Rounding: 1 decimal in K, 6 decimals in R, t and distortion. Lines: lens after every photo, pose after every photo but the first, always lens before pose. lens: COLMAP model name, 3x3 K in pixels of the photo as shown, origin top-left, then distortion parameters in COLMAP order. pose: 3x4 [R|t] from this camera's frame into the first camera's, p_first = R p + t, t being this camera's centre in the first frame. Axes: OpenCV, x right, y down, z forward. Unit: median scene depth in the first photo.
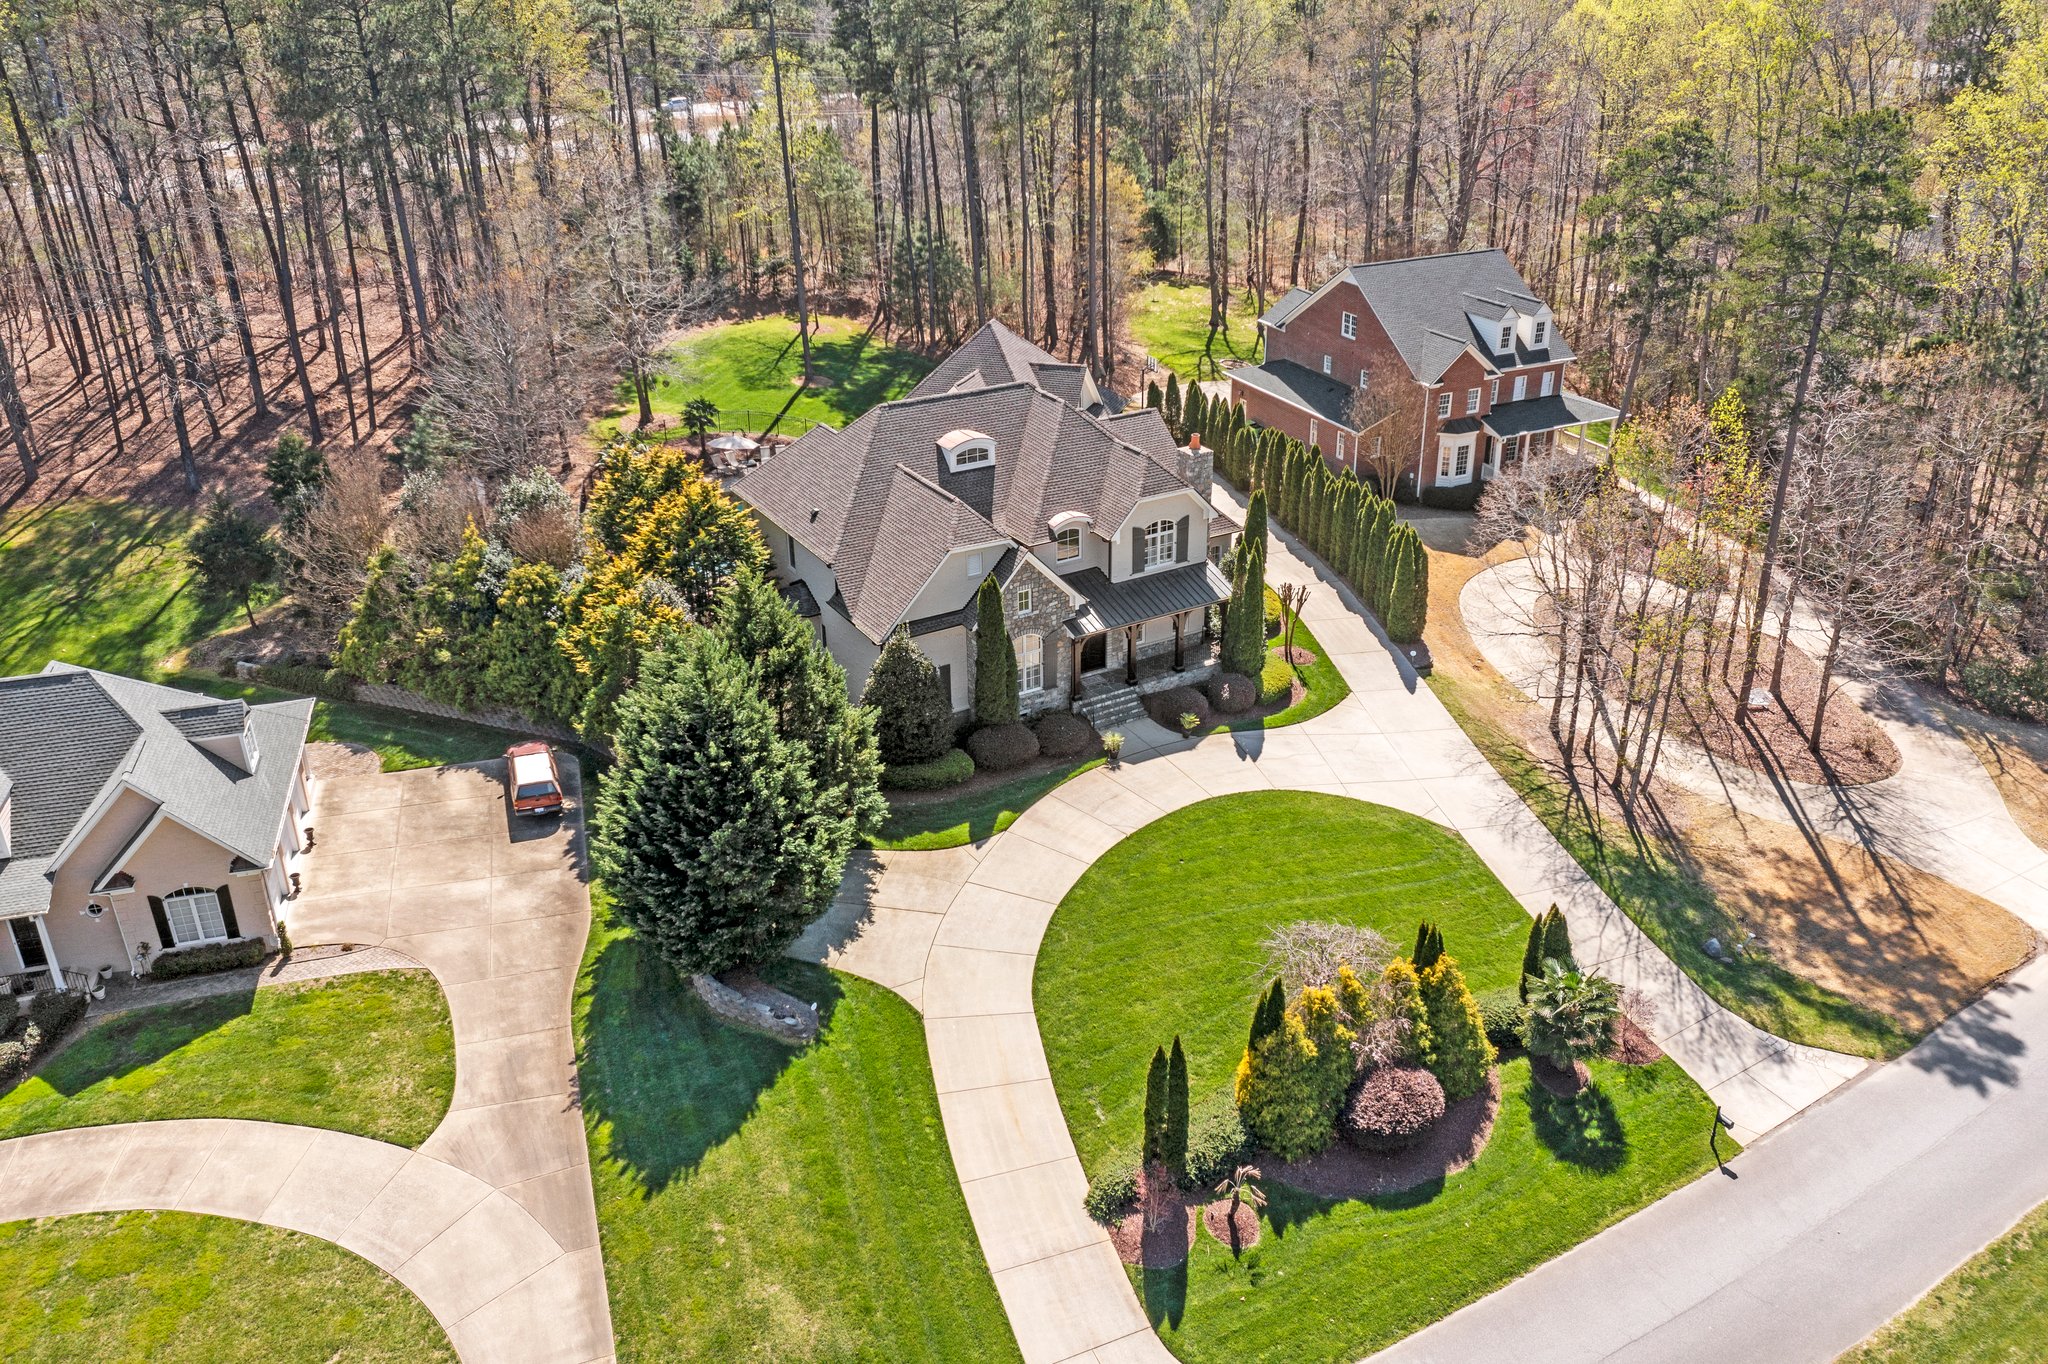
lens RADIAL K [[1590.0, 0, 1060.1], [0, 1590.0, 681.8], [0, 0, 1]] dist [-0.007190, 0.005054]
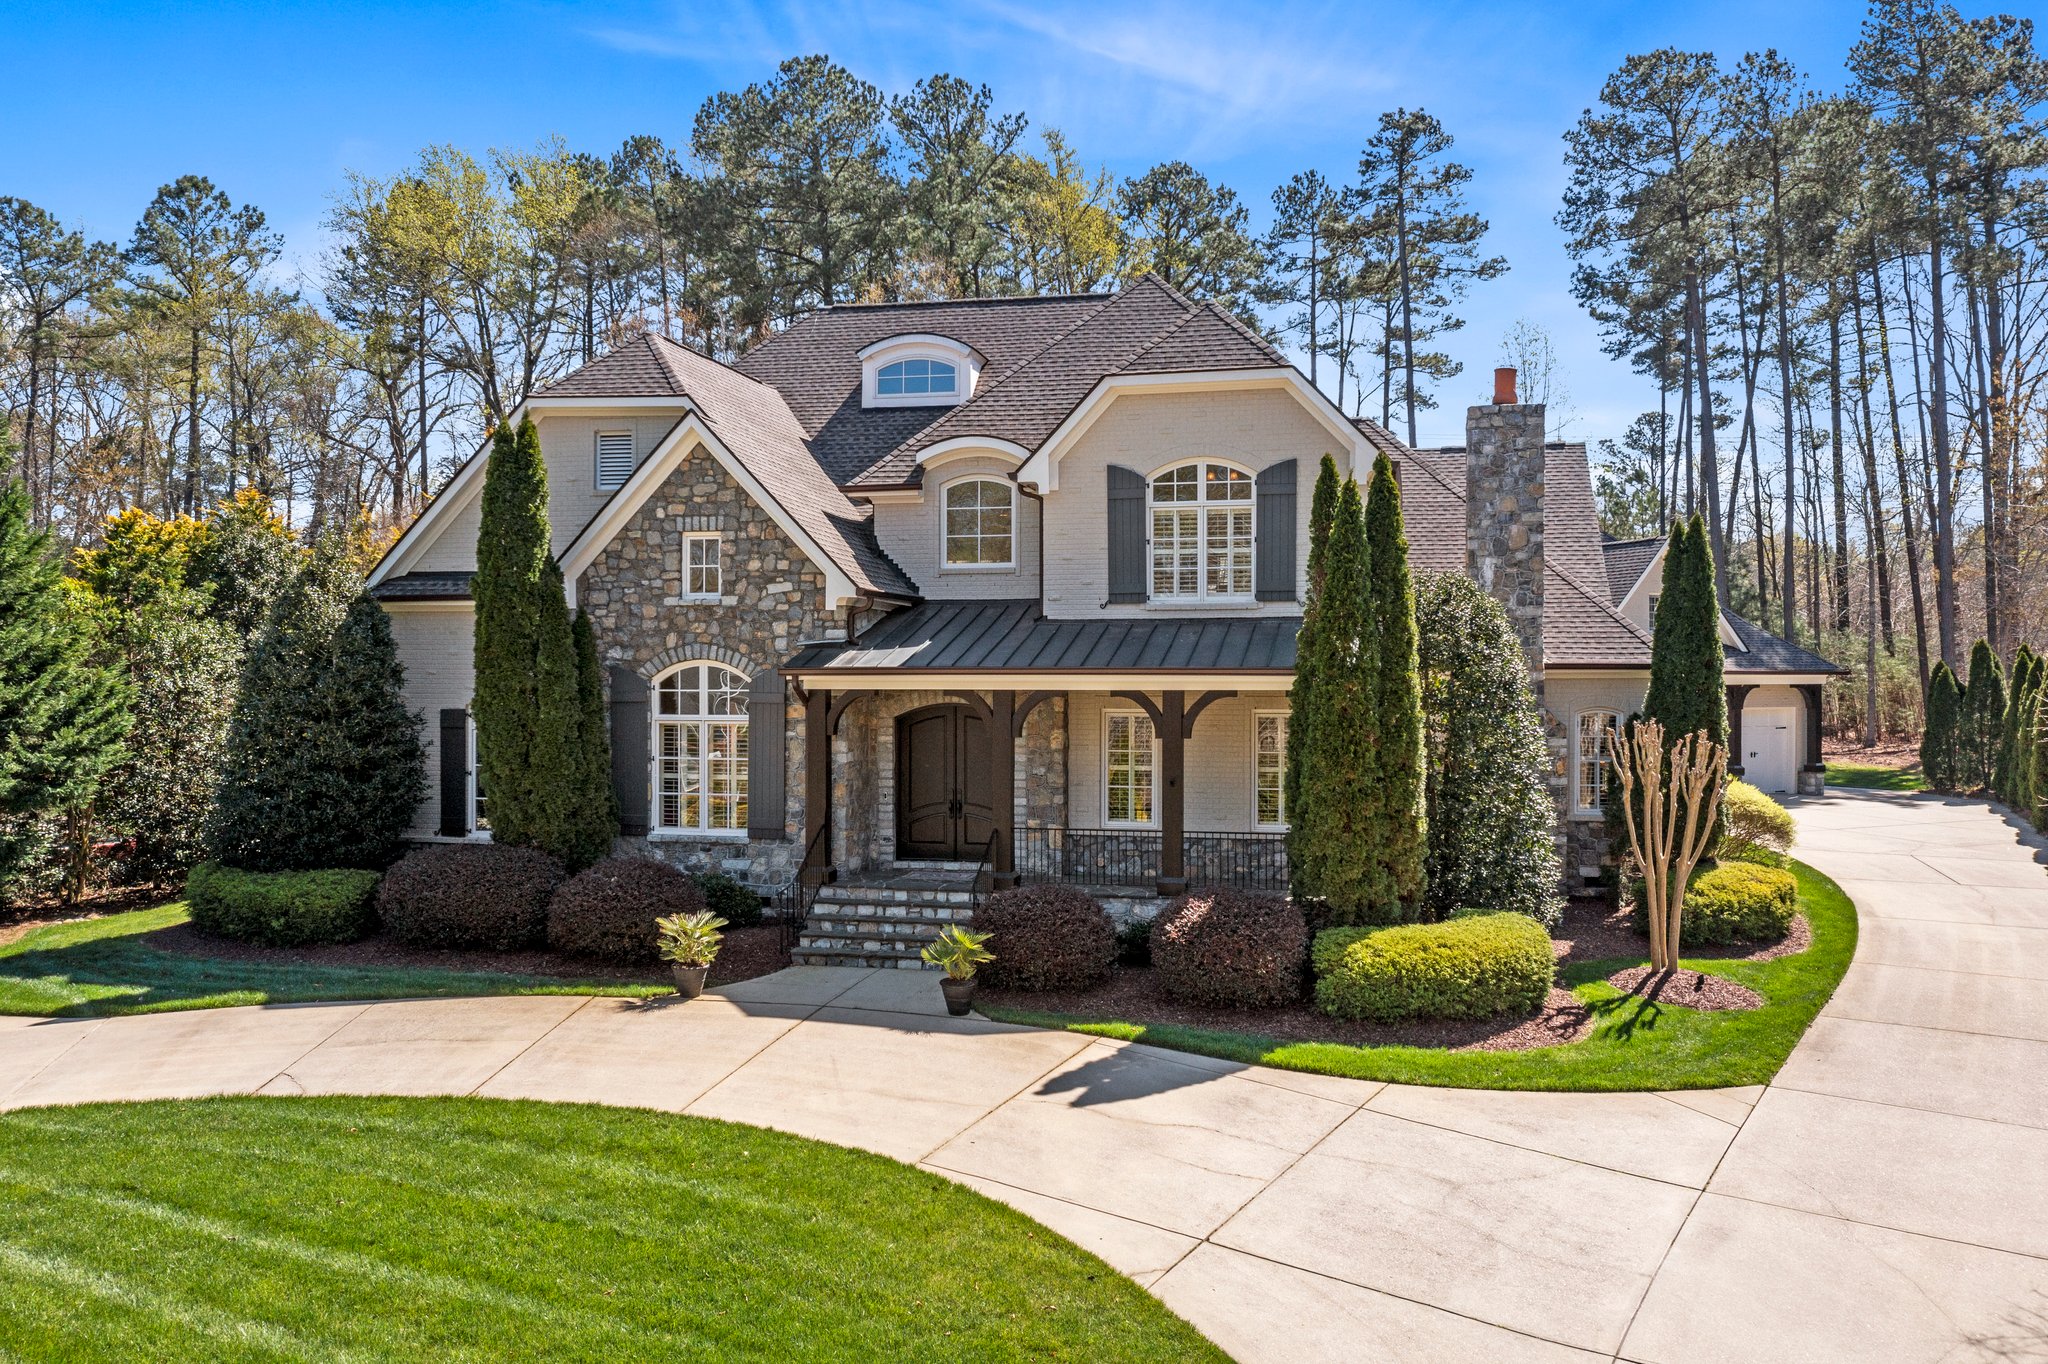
lens RADIAL K [[1624.6, 0, 1016.5], [0, 1624.6, 688.9], [0, 0, 1]] dist [-0.001199, -0.003855]
pose [[0.713554, 0.013408, -0.700472, 0.319636], [-0.312245, 0.901113, -0.300828, 0.073231], [0.627171, 0.433376, 0.647180, 0.846510]]
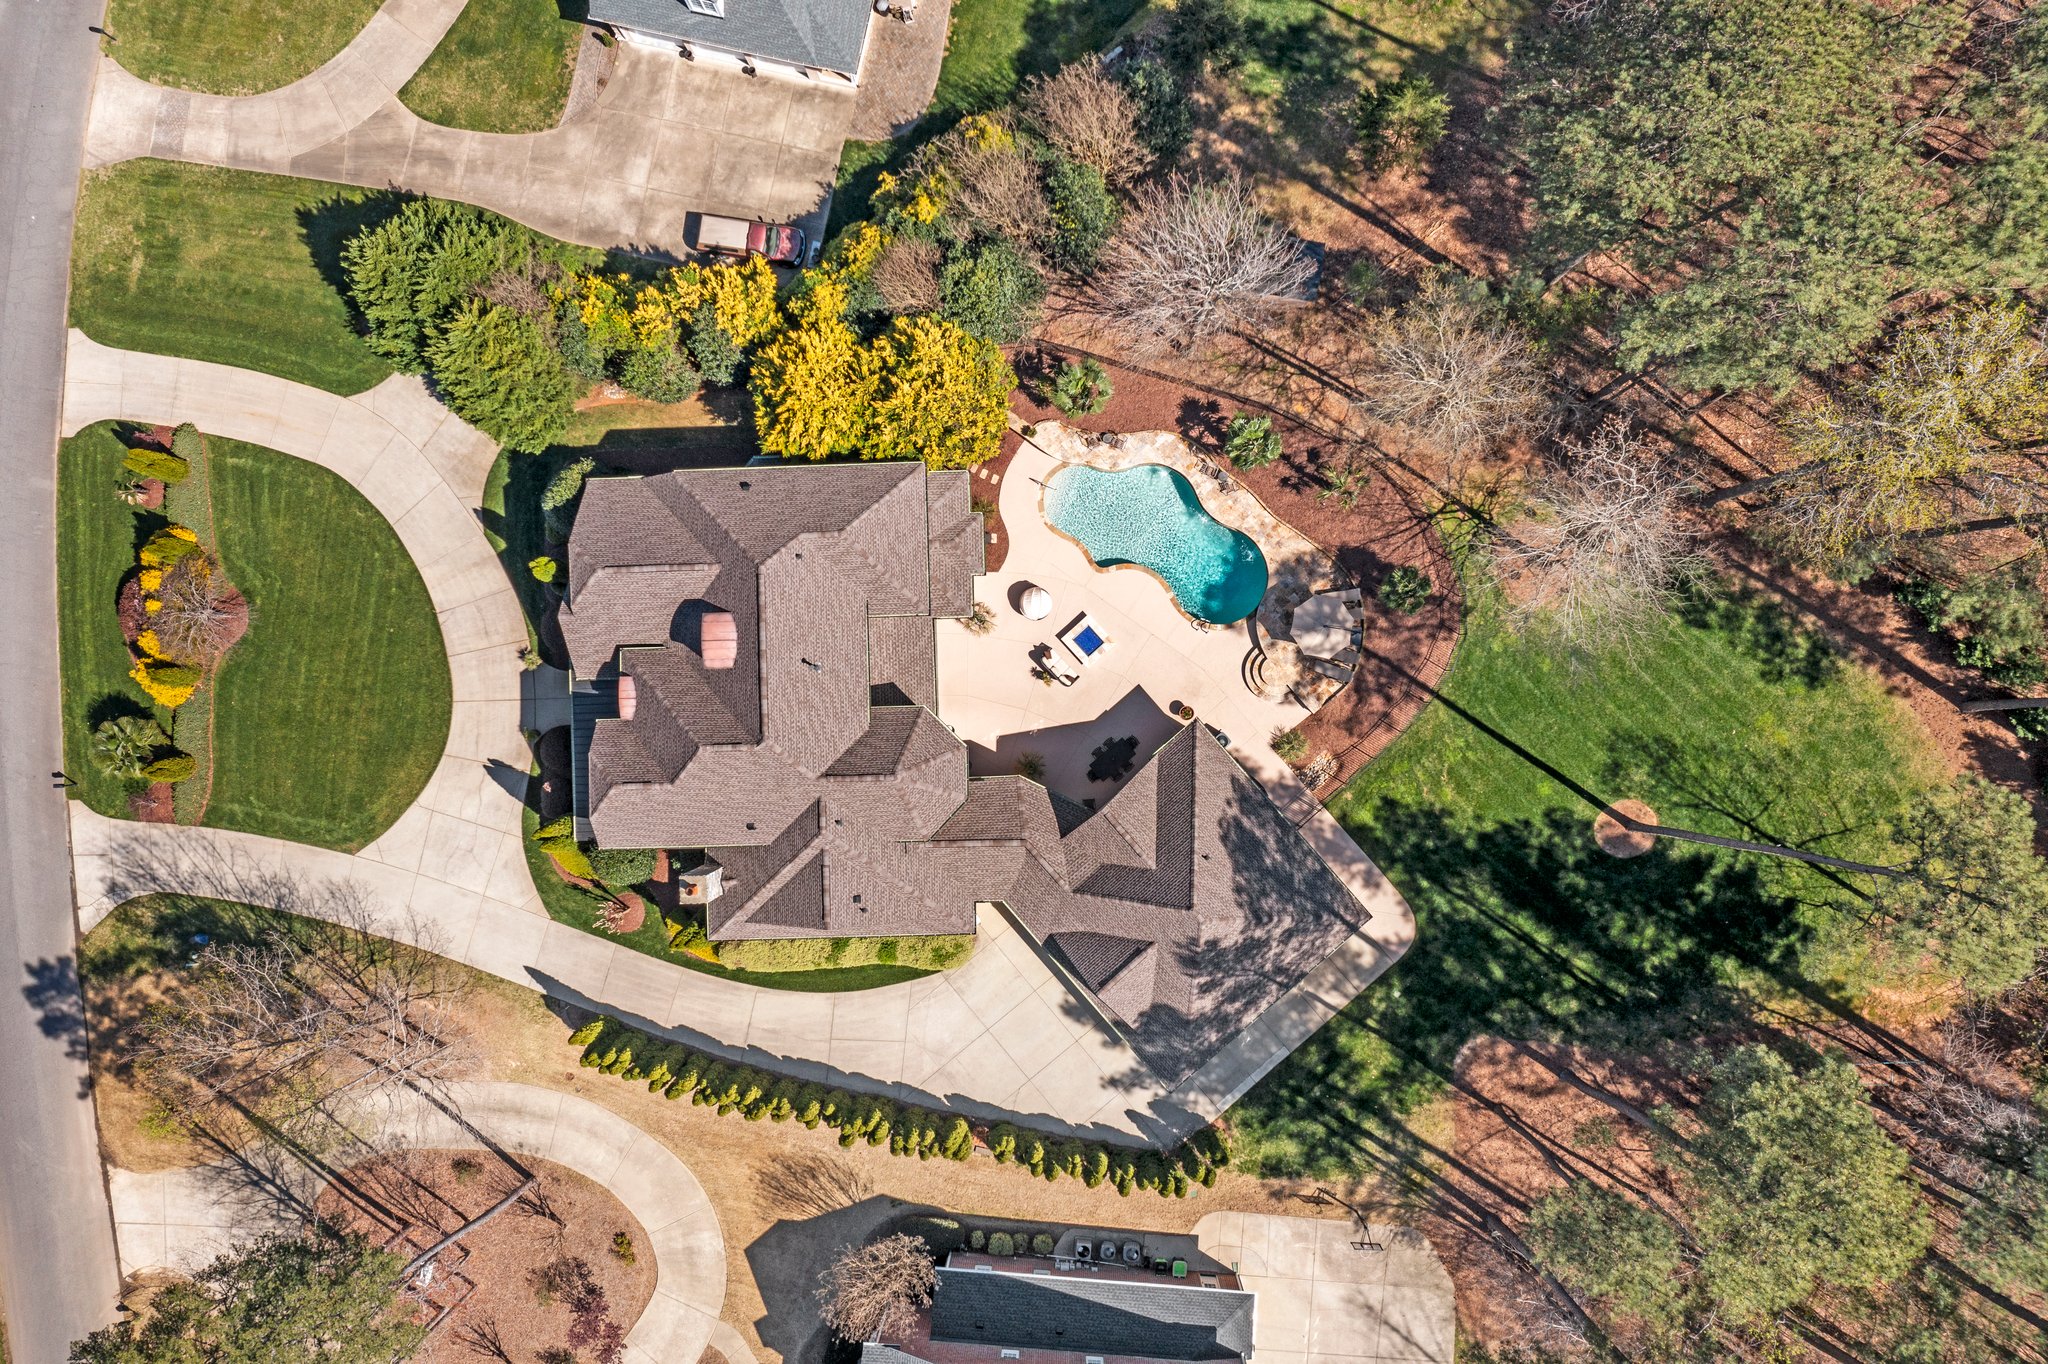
lens RADIAL K [[1567.0, 0, 1061.0], [0, 1567.0, 680.0], [0, 0, 1]] dist [-0.024696, 0.059089]
pose [[-0.495834, 0.868153, 0.021418, -0.189066], [-0.361548, -0.228792, 0.903846, -1.241719], [0.789577, 0.440414, 0.427322, 0.851970]]
